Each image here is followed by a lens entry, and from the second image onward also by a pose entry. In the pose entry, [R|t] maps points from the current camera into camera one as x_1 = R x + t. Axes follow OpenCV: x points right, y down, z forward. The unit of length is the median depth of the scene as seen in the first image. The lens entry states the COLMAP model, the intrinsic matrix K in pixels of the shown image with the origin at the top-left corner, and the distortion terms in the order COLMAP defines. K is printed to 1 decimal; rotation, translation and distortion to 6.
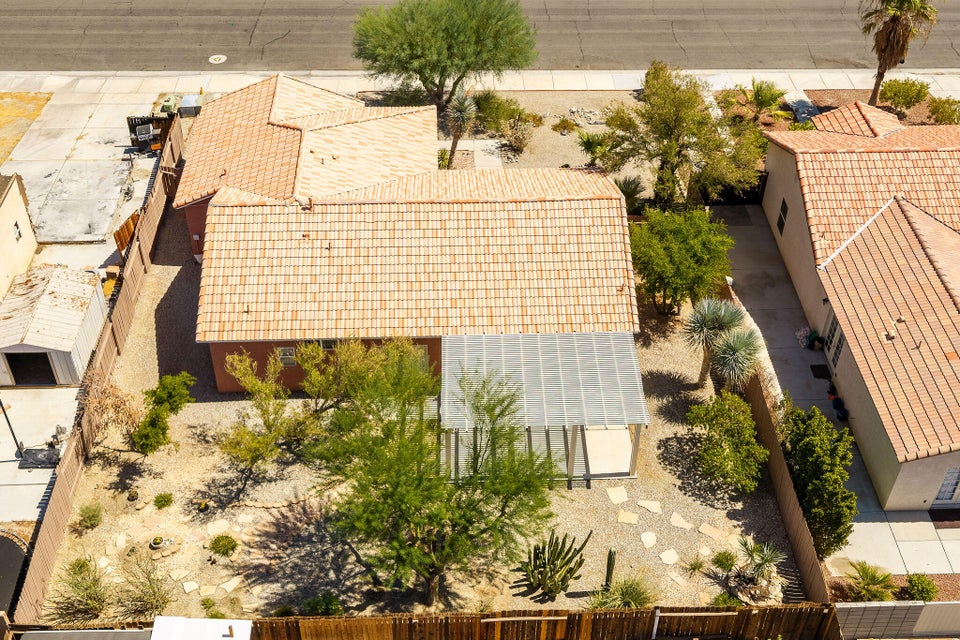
lens RADIAL K [[1081.3, 0, 480.0], [0, 1081.3, 320.0], [0, 0, 1]] dist [0.005282, 0.000679]
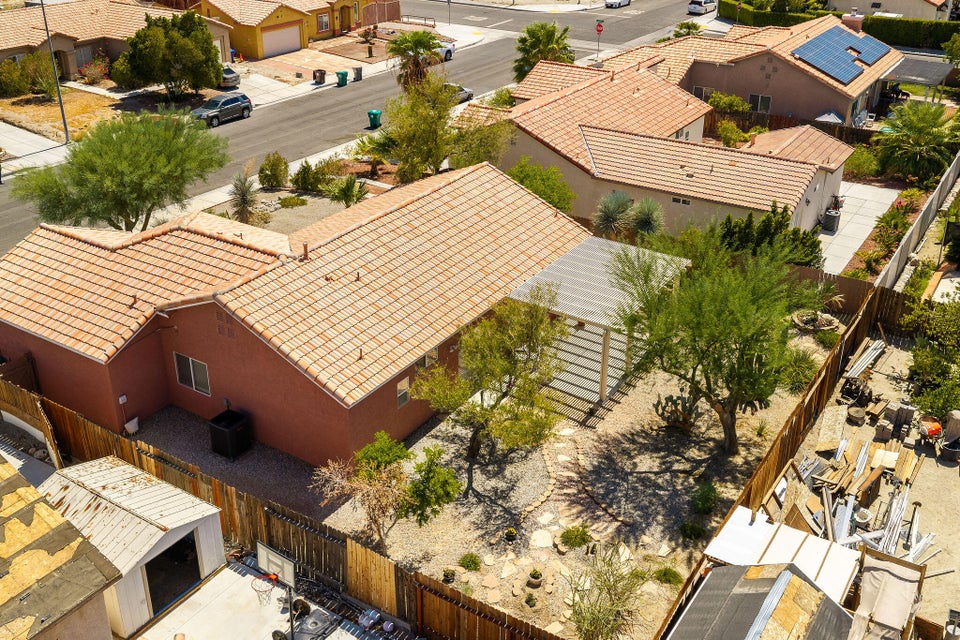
lens RADIAL K [[940.1, 0, 480.0], [0, 940.1, 320.0], [0, 0, 1]] dist [0.003690, -0.000271]
pose [[0.576043, -0.384038, 0.721588, -0.700017], [0.548984, 0.835807, 0.006572, 0.014484], [-0.605632, 0.392354, 0.692292, 0.423913]]
